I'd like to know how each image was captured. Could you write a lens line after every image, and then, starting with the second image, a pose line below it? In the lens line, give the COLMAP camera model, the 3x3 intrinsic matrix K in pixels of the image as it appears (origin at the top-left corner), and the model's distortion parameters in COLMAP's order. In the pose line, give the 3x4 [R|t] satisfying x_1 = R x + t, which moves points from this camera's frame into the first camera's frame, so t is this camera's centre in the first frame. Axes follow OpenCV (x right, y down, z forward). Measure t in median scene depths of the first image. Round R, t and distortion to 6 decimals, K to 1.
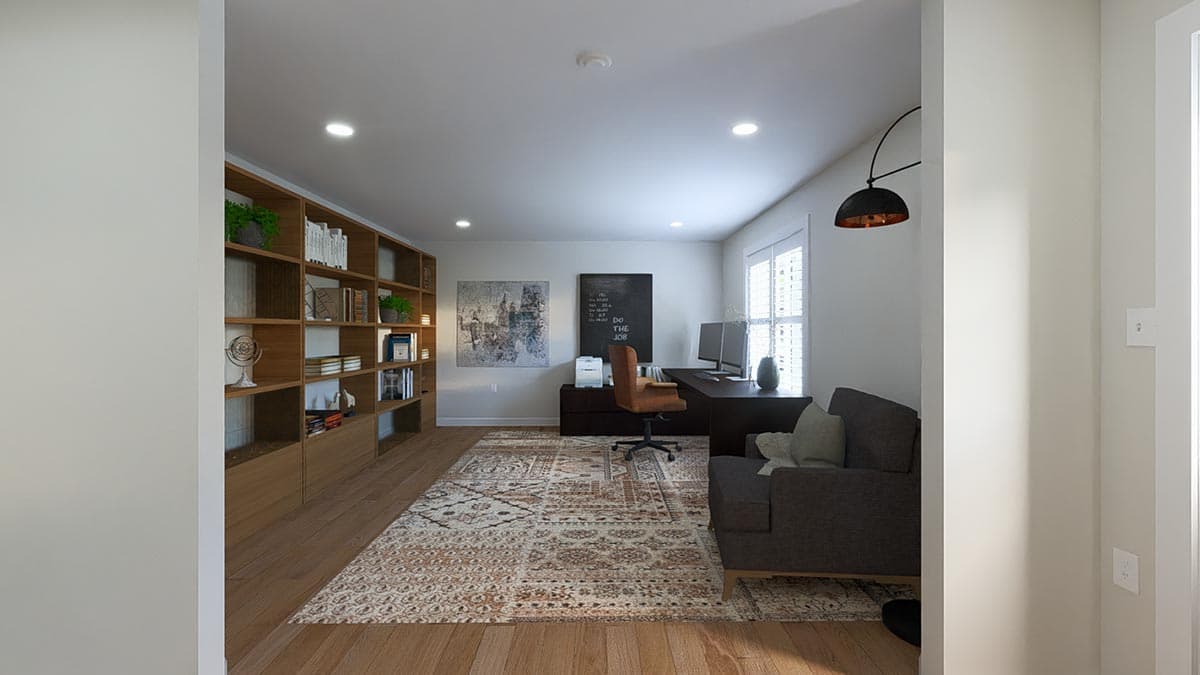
lens RADIAL K [[499.5, 0, 598.1], [0, 499.5, 332.6], [0, 0, 1]] dist [0.000360, -0.000081]
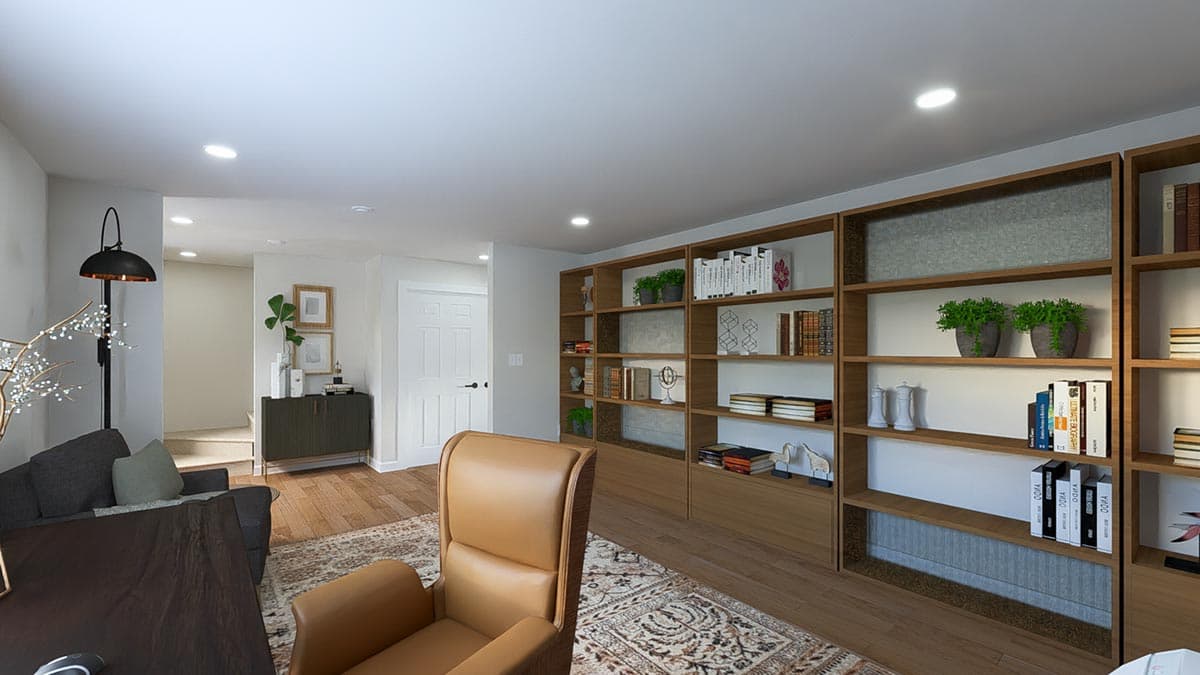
lens RADIAL K [[499.5, 0, 599.0], [0, 499.5, 348.6], [0, 0, 1]] dist [0.000360, -0.000081]
pose [[-0.782645, -0.000681, -0.622468, 0.386552], [-0.002302, 0.999996, 0.001799, -0.058207], [0.622464, 0.002841, -0.782643, 2.578278]]
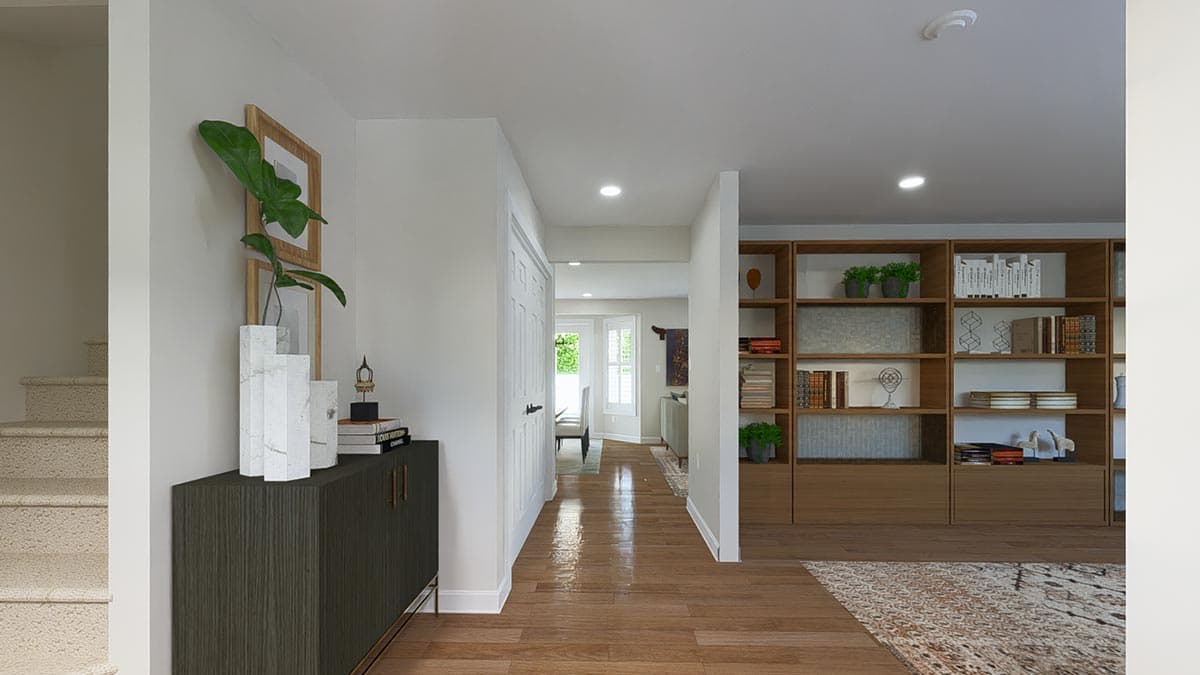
lens RADIAL K [[499.5, 0, 599.6], [0, 499.5, 373.4], [0, 0, 1]] dist [0.000360, -0.000081]
pose [[-0.028444, -0.000892, -0.999595, 0.751177], [-0.003502, 0.999994, -0.000792, 0.031517], [0.999589, 0.003478, -0.028447, 0.401693]]
